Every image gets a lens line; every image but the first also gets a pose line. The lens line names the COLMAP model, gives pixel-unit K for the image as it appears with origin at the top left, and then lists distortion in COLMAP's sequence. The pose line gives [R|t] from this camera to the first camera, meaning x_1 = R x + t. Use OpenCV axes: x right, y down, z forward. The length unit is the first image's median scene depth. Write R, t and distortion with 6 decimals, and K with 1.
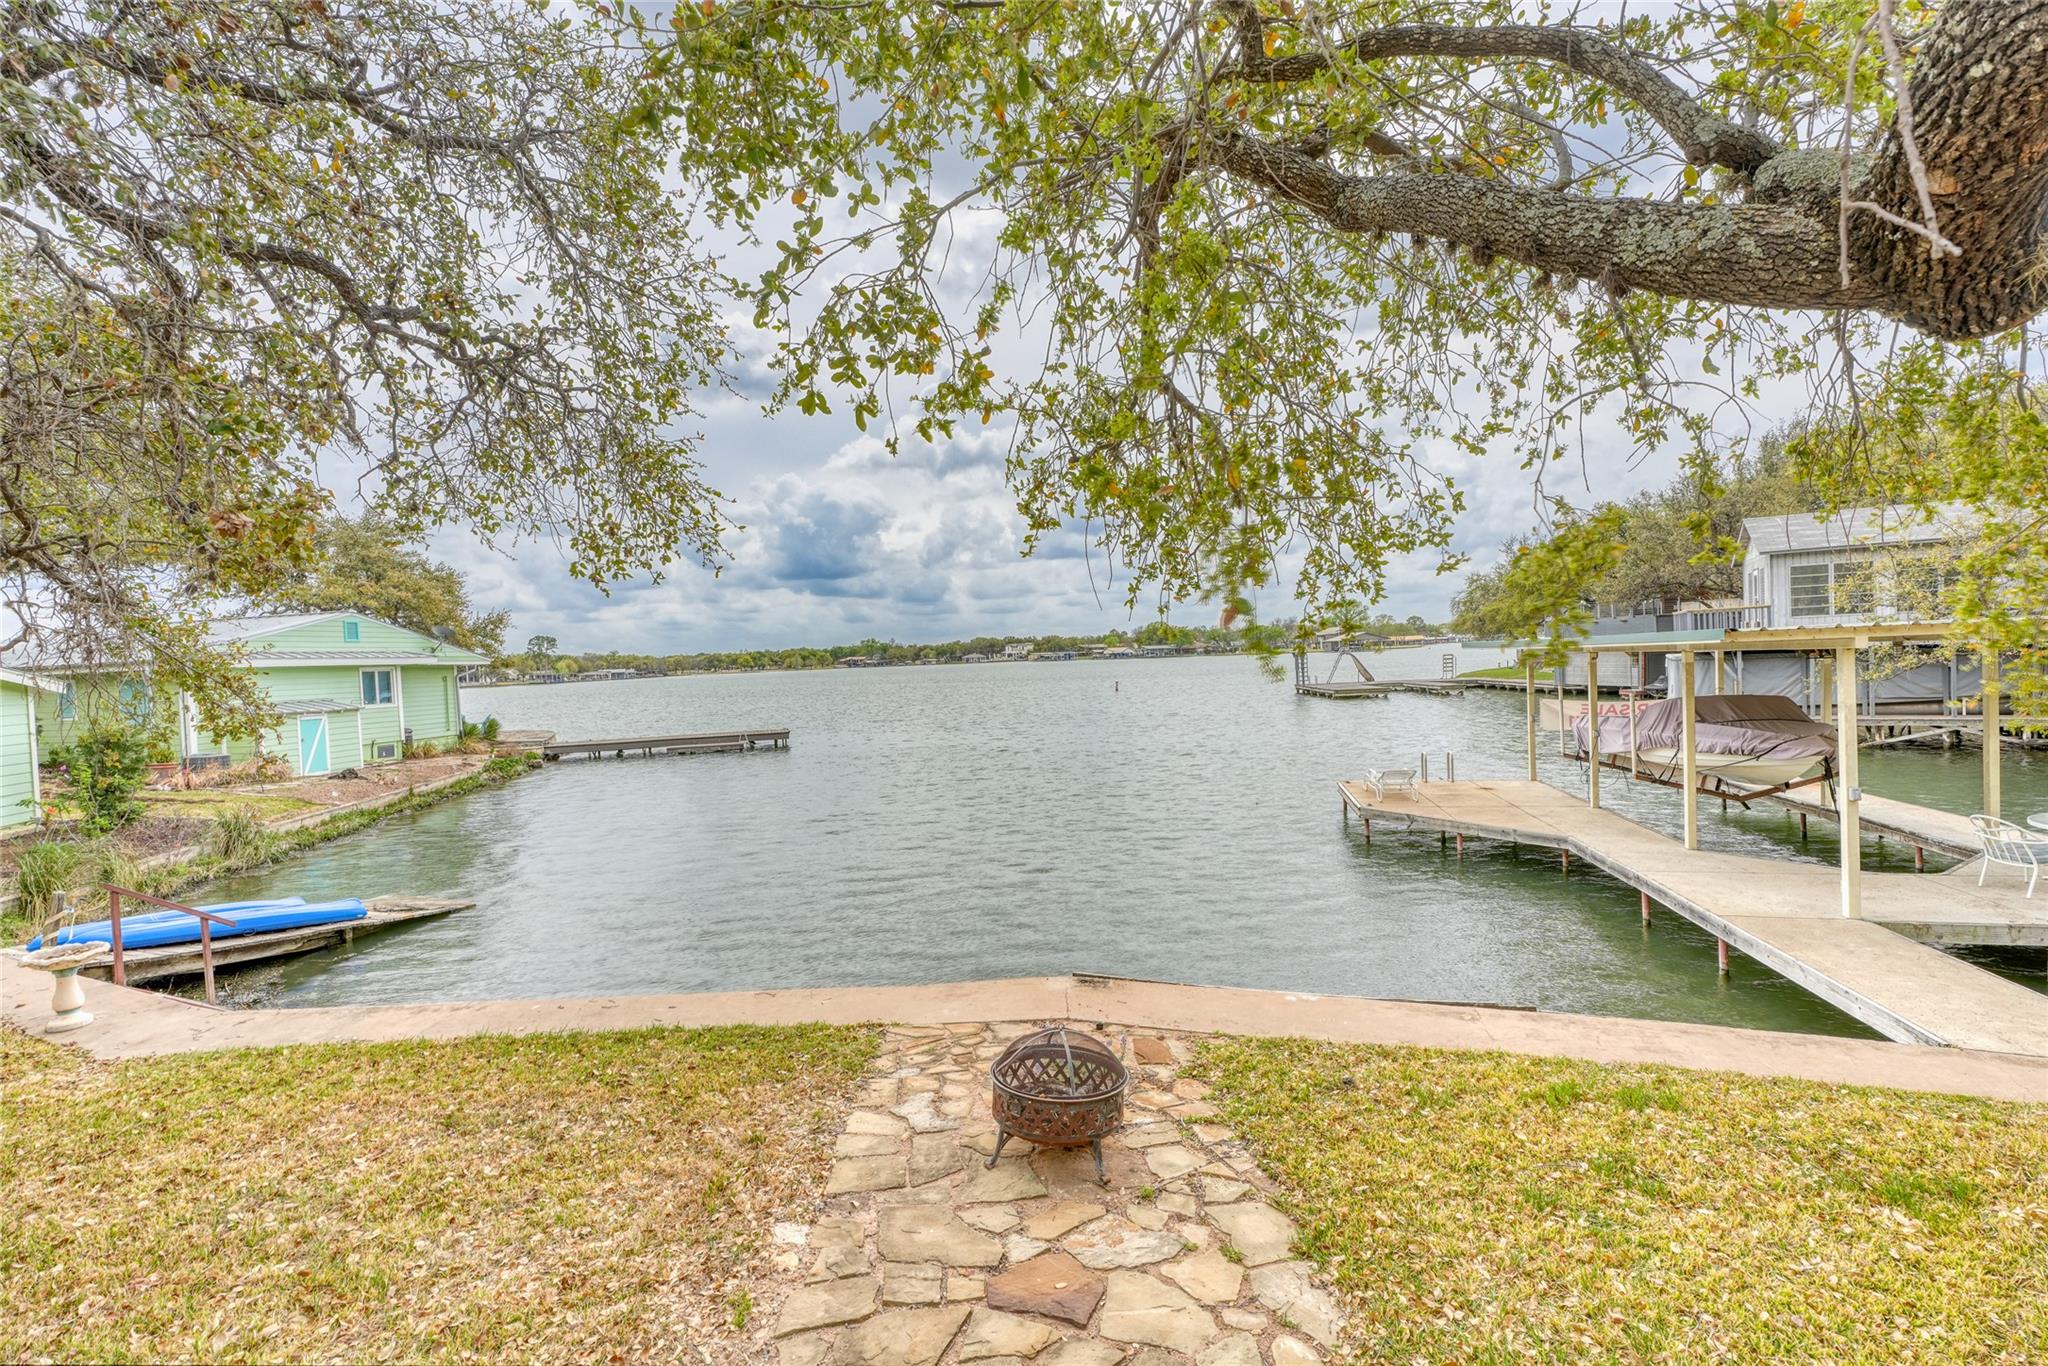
lens RADIAL K [[928.3, 0, 1020.7], [0, 928.3, 679.5], [0, 0, 1]] dist [-0.003769, 0.000879]
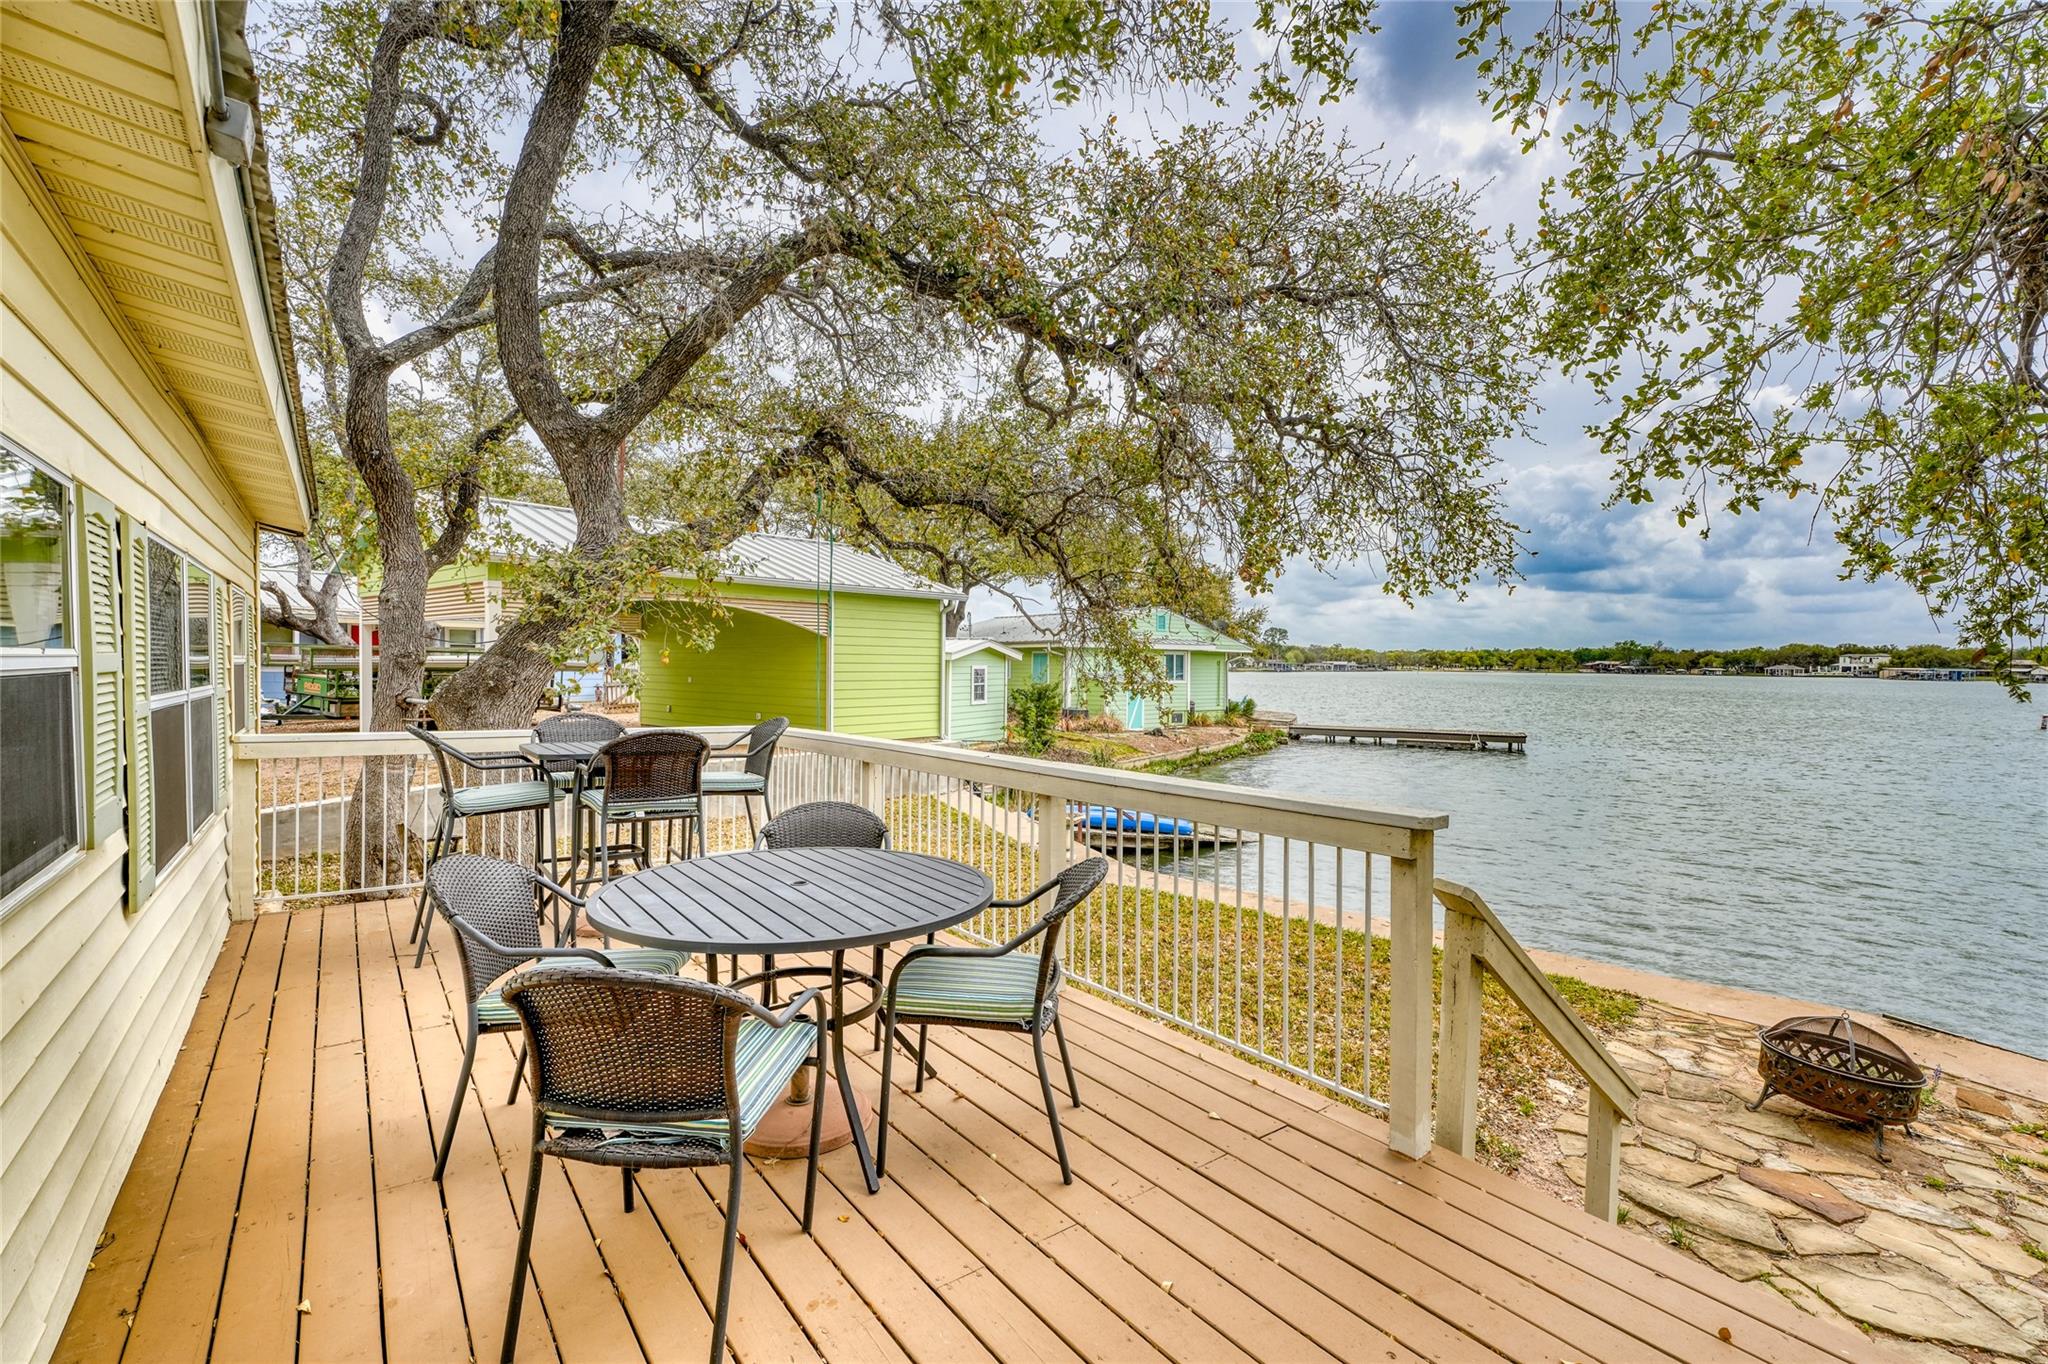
lens RADIAL K [[928.3, 0, 1007.6], [0, 928.3, 679.5], [0, 0, 1]] dist [-0.003769, 0.000879]
pose [[0.731689, 0.063059, -0.678716, 0.026514], [-0.058689, 0.997842, 0.029439, 0.004231], [0.679107, 0.018292, 0.733811, -0.339325]]
